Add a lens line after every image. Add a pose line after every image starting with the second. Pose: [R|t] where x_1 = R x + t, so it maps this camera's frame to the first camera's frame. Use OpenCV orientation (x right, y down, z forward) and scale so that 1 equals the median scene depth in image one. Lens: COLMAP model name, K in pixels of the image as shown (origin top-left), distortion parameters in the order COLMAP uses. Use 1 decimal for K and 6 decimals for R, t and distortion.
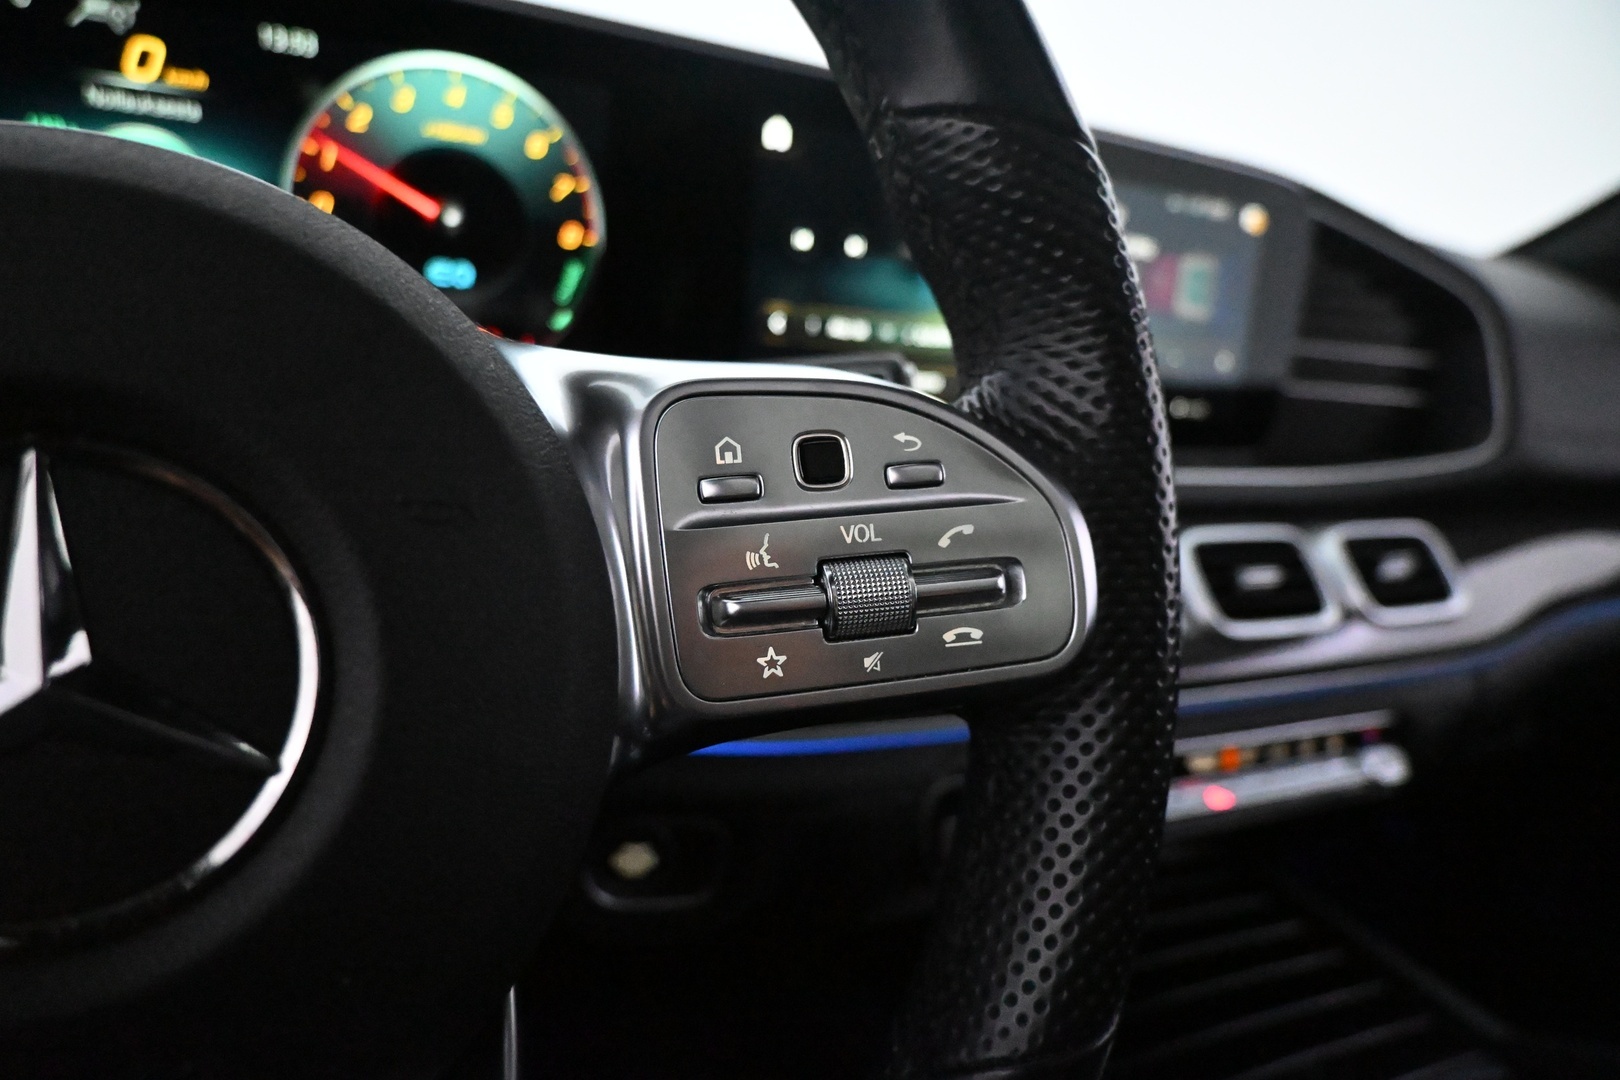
lens RADIAL K [[1163.9, 0, 810.0], [0, 1163.9, 540.0], [0, 0, 1]] dist [-0.014080, 0.001032]
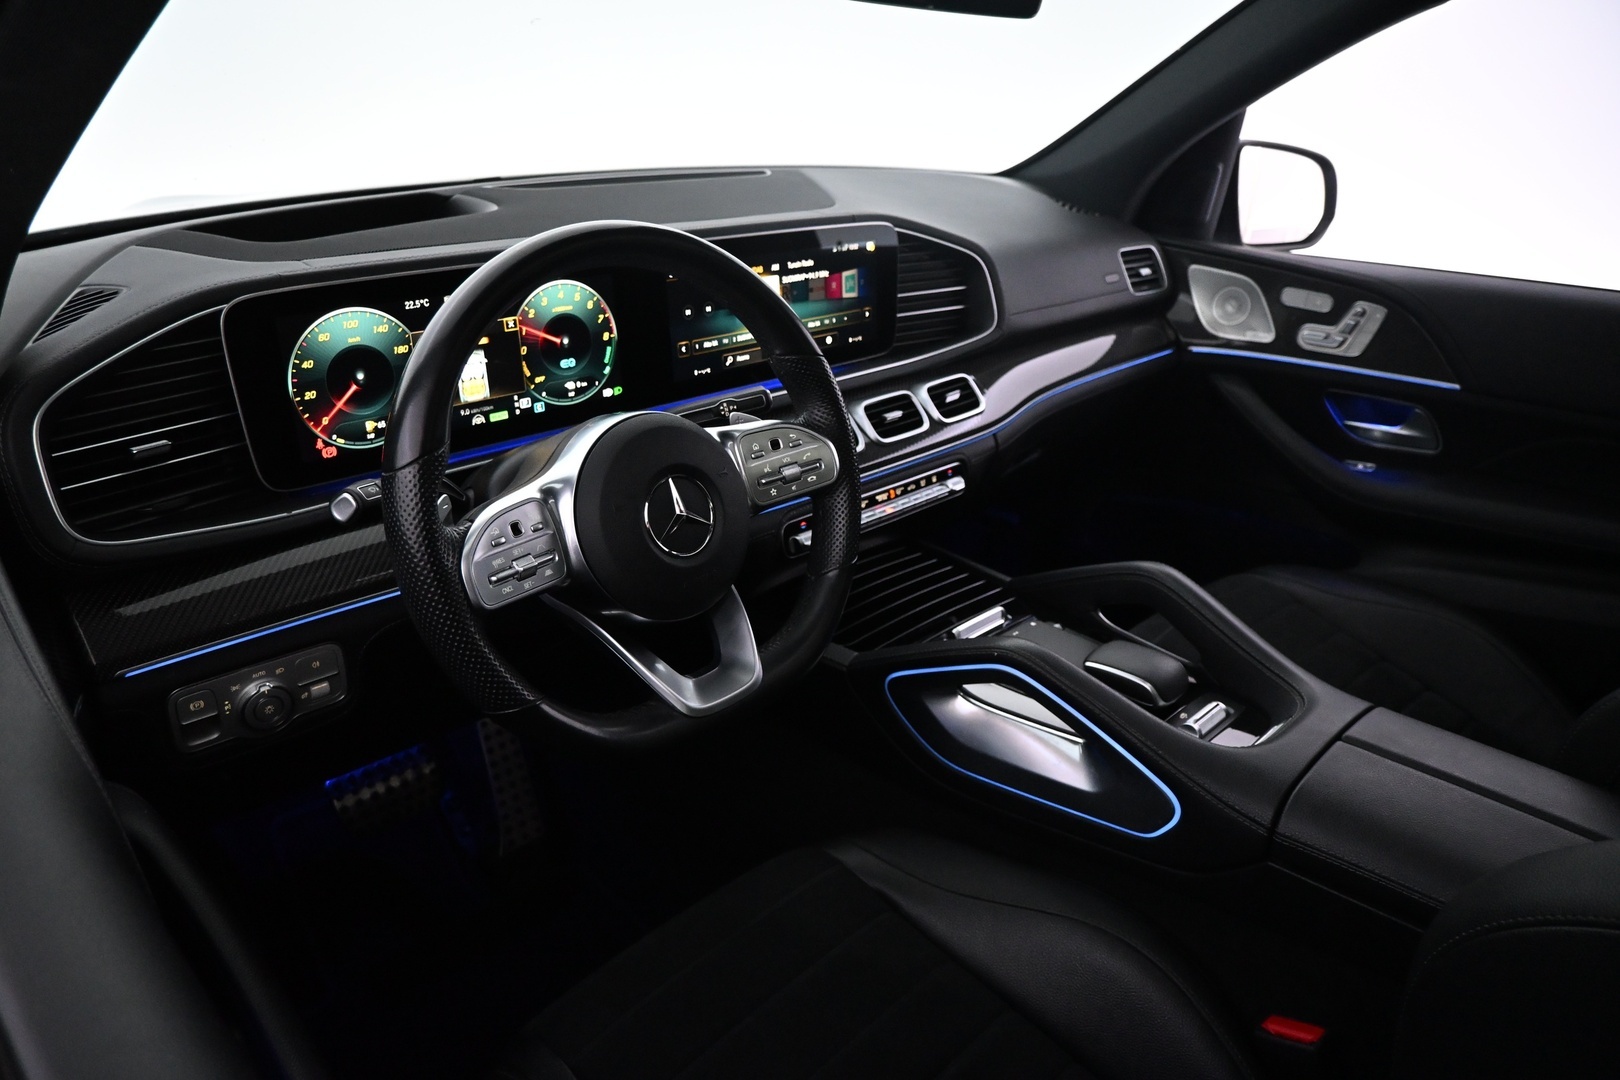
lens RADIAL K [[1163.9, 0, 810.0], [0, 1163.9, 540.0], [0, 0, 1]] dist [-0.014080, 0.001032]
pose [[0.955677, -0.195252, 0.220360, -0.415895], [0.152136, 0.968290, 0.198164, -0.263505], [-0.252065, -0.155856, 0.955077, -1.514703]]
